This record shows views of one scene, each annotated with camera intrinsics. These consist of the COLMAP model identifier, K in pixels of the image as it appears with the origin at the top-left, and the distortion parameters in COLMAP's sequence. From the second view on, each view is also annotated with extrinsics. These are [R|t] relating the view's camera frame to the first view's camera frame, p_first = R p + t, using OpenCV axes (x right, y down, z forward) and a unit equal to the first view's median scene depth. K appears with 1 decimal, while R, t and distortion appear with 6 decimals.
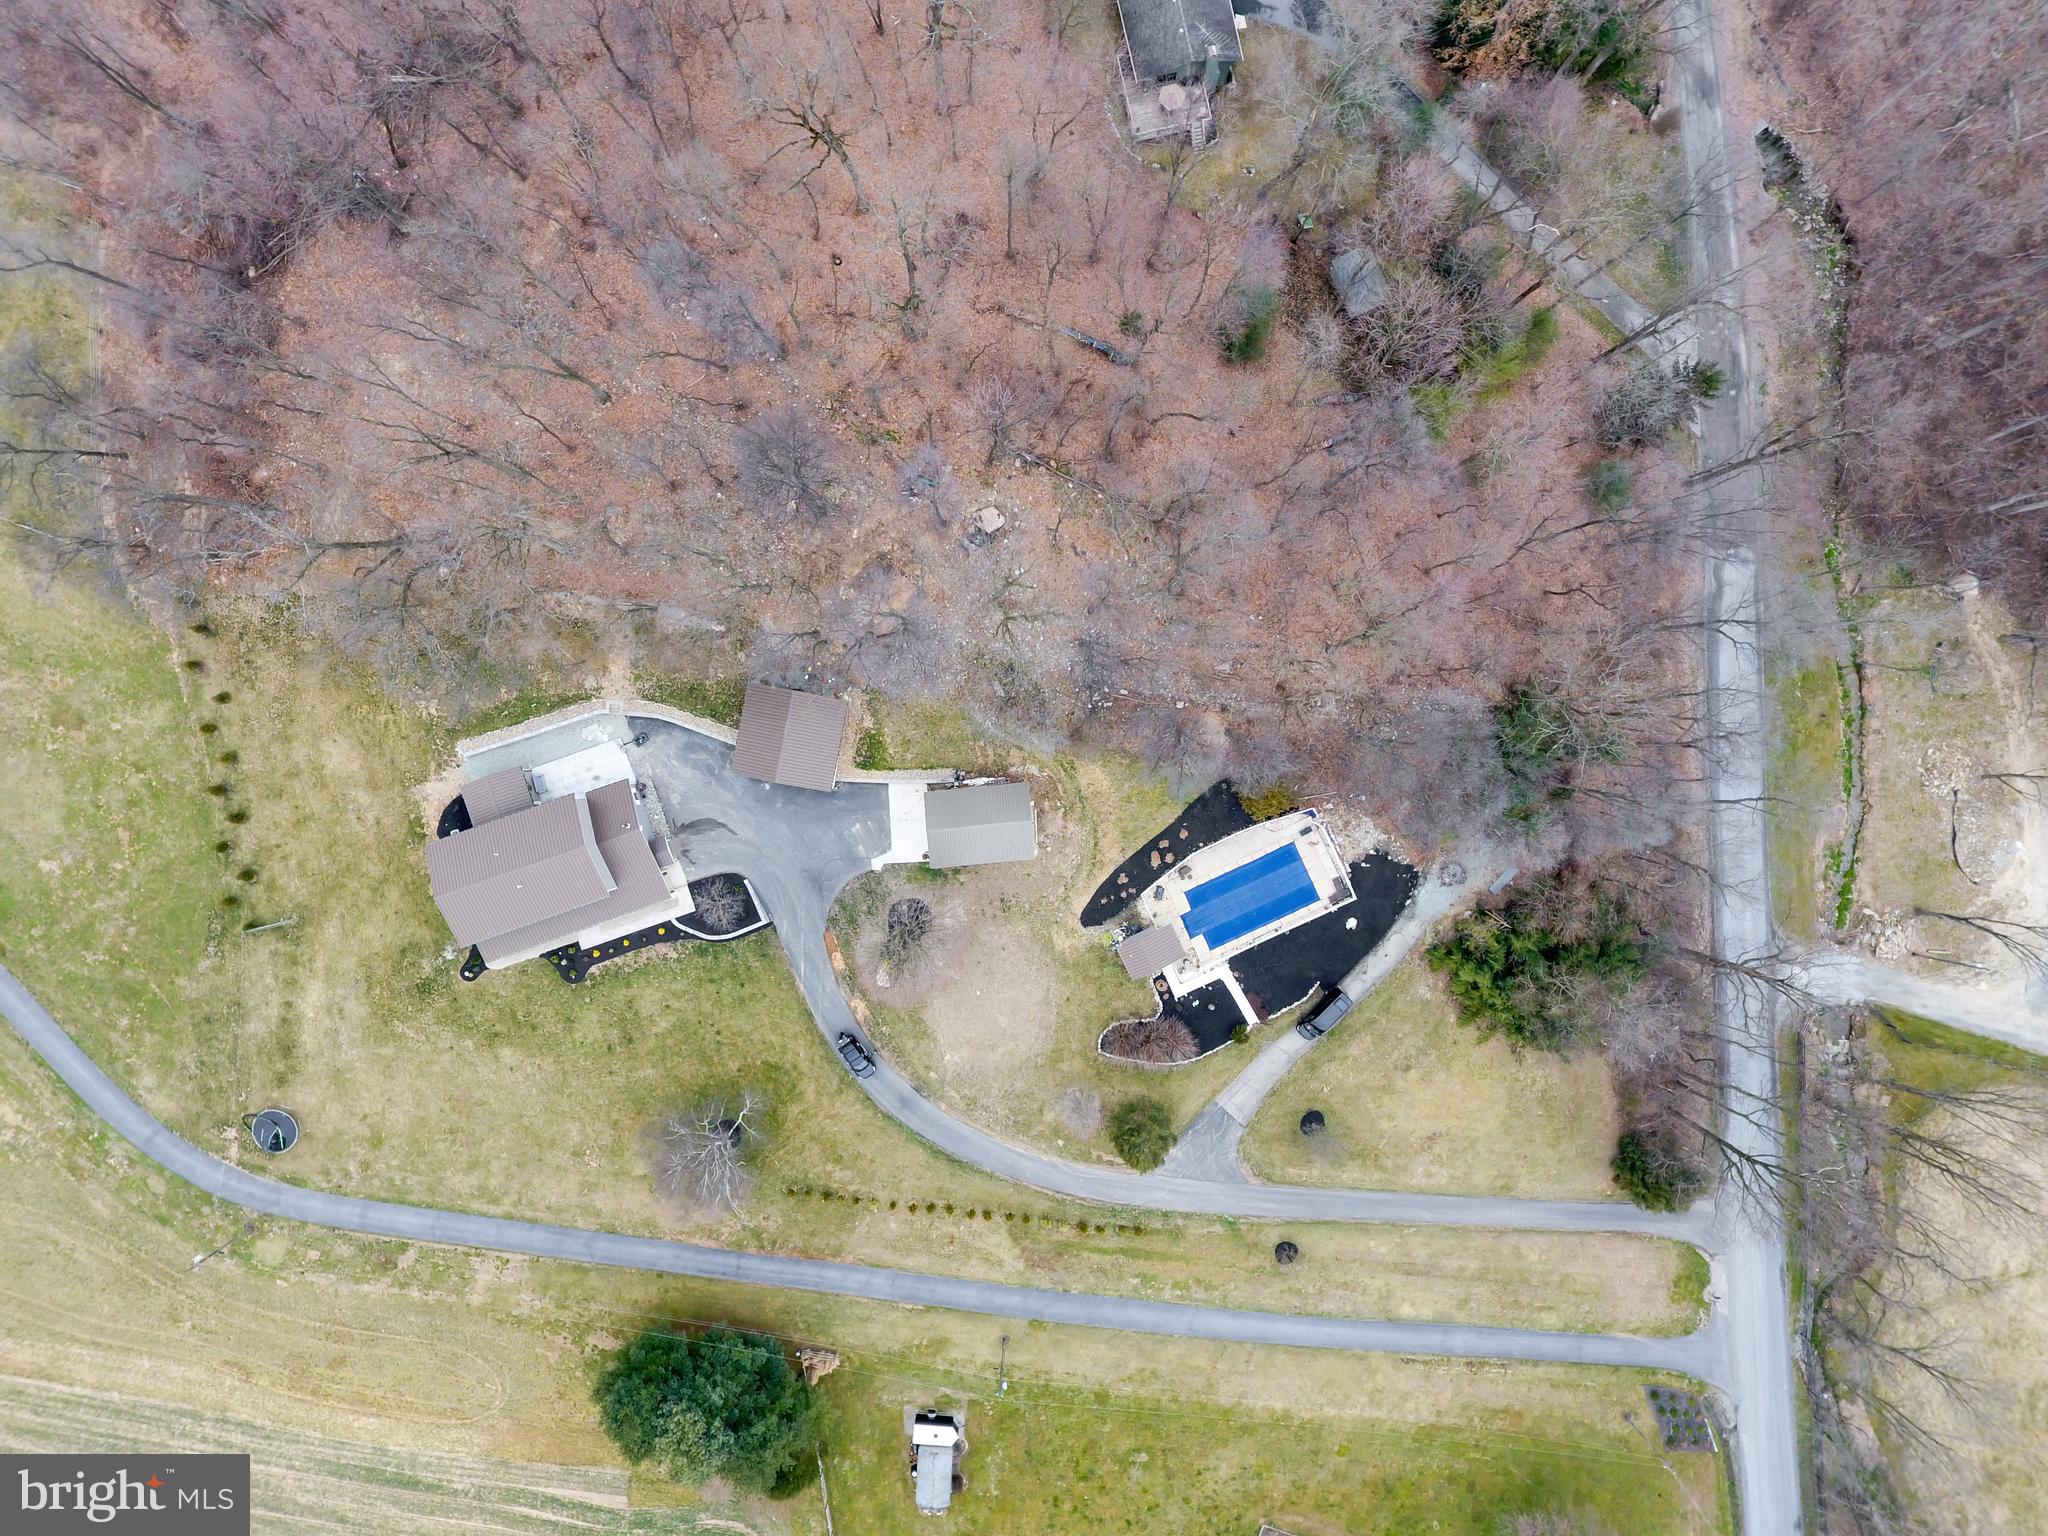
lens RADIAL K [[1196.8, 0, 1030.7], [0, 1196.8, 744.1], [0, 0, 1]] dist [-0.007111, 0.001048]
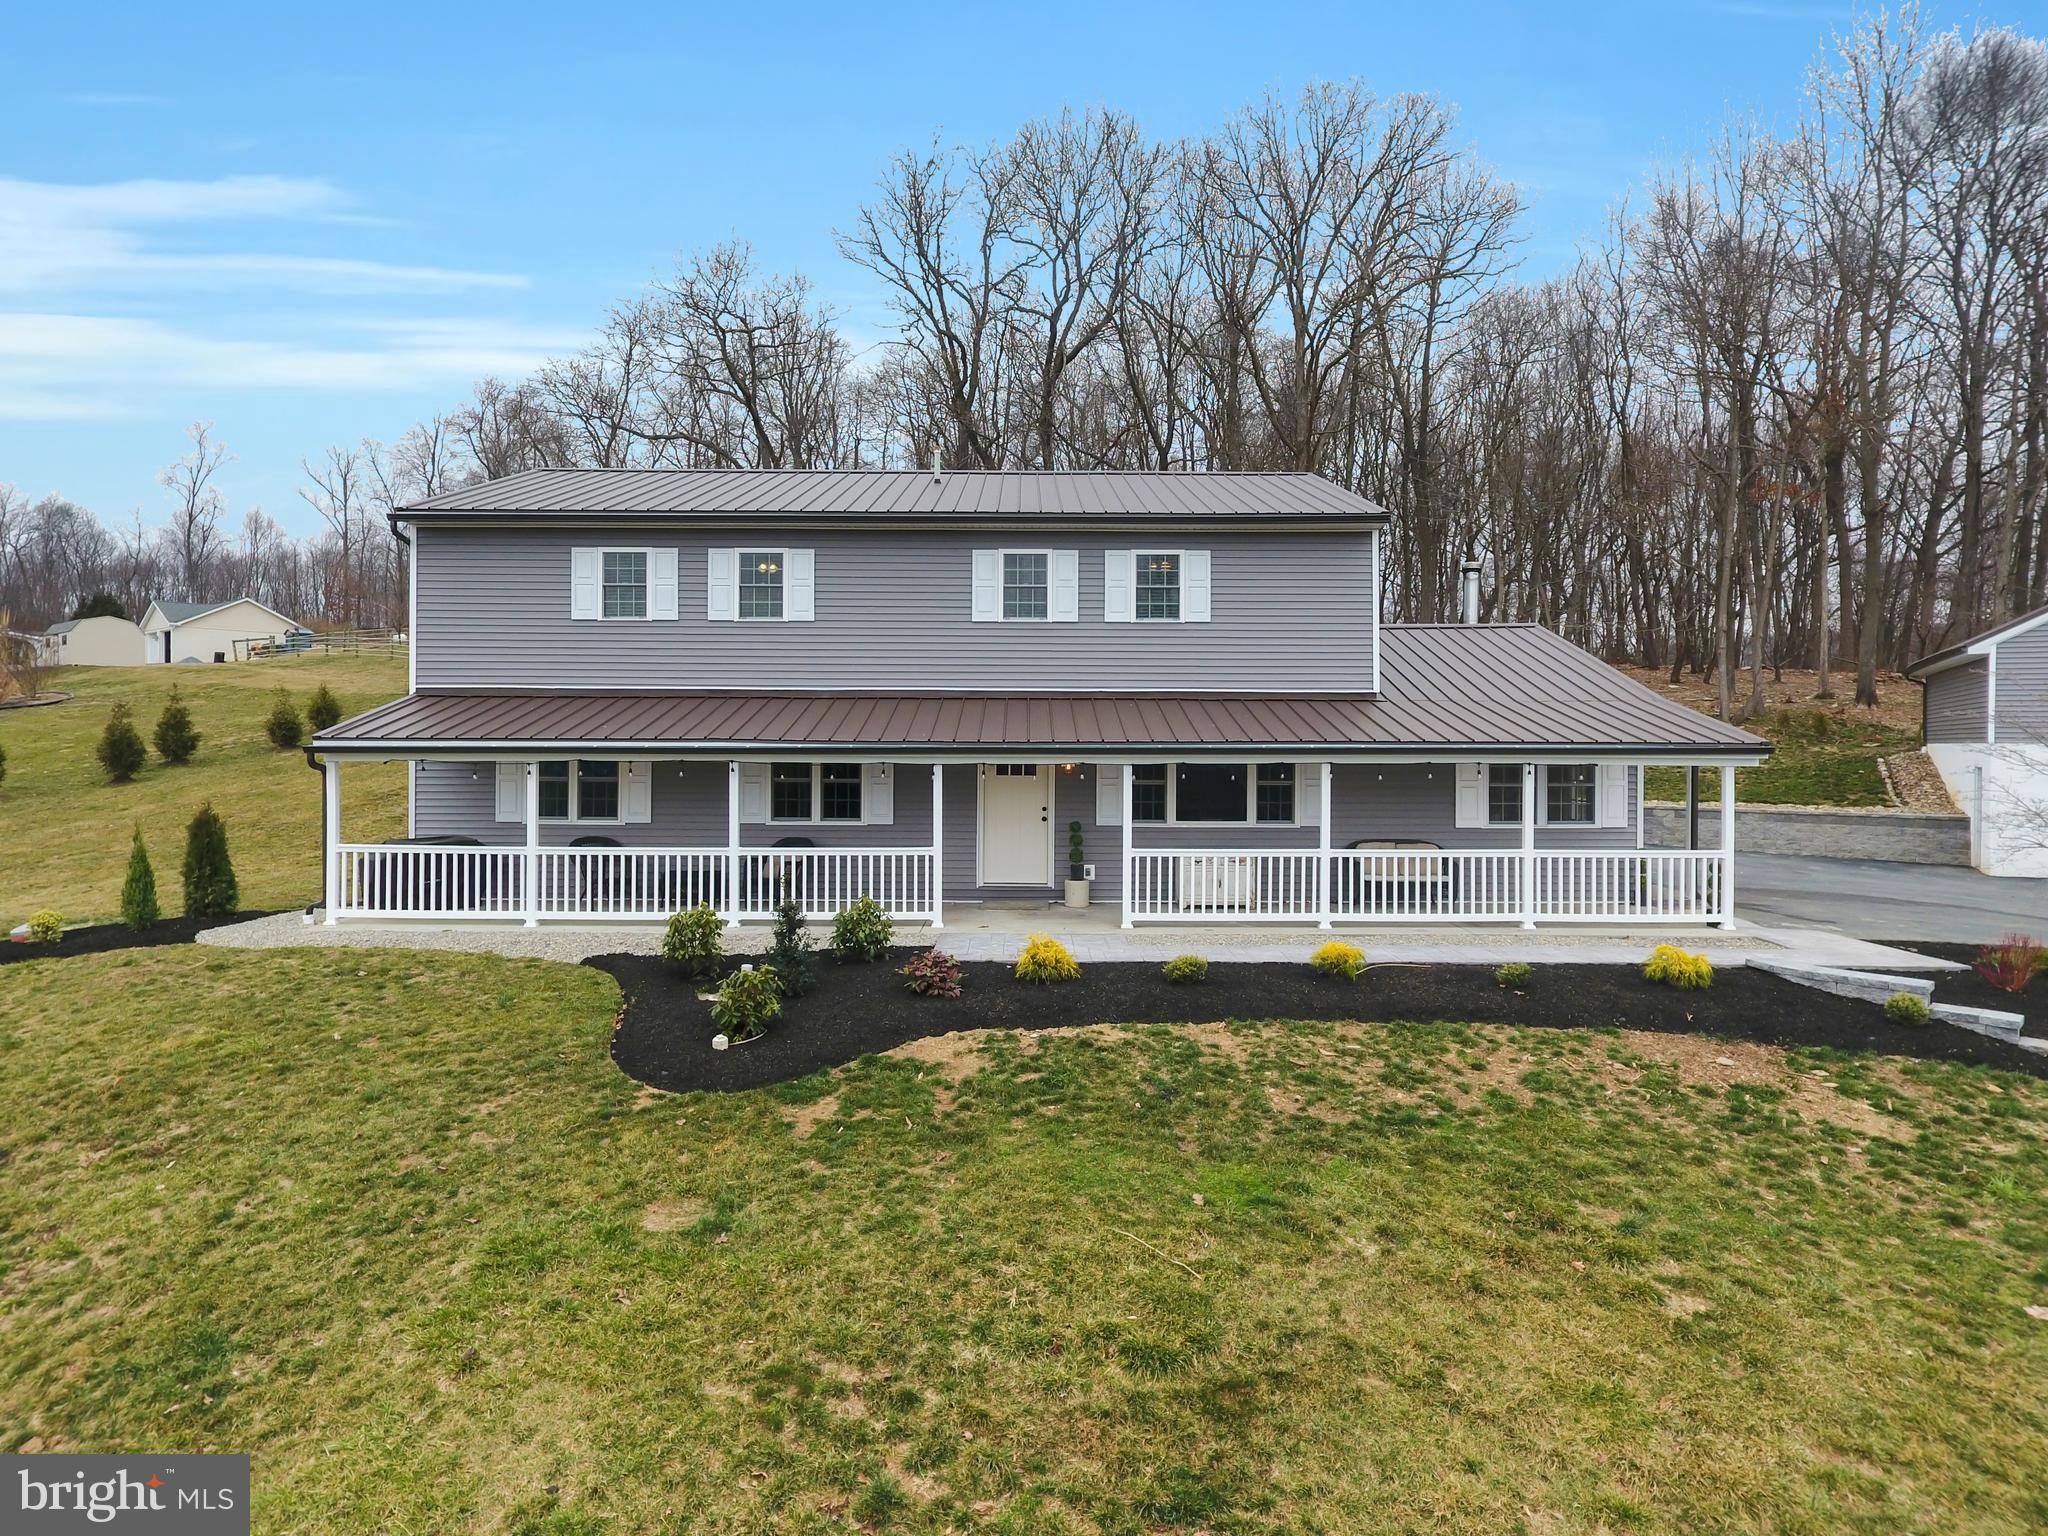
lens RADIAL K [[1196.8, 0, 1030.7], [0, 1196.8, 744.1], [0, 0, 1]] dist [-0.007111, 0.001048]
pose [[0.945233, -0.001877, -0.326390, -0.317040], [-0.326329, 0.014861, -0.945140, 0.267249], [0.006625, 0.999888, 0.013435, 0.942827]]
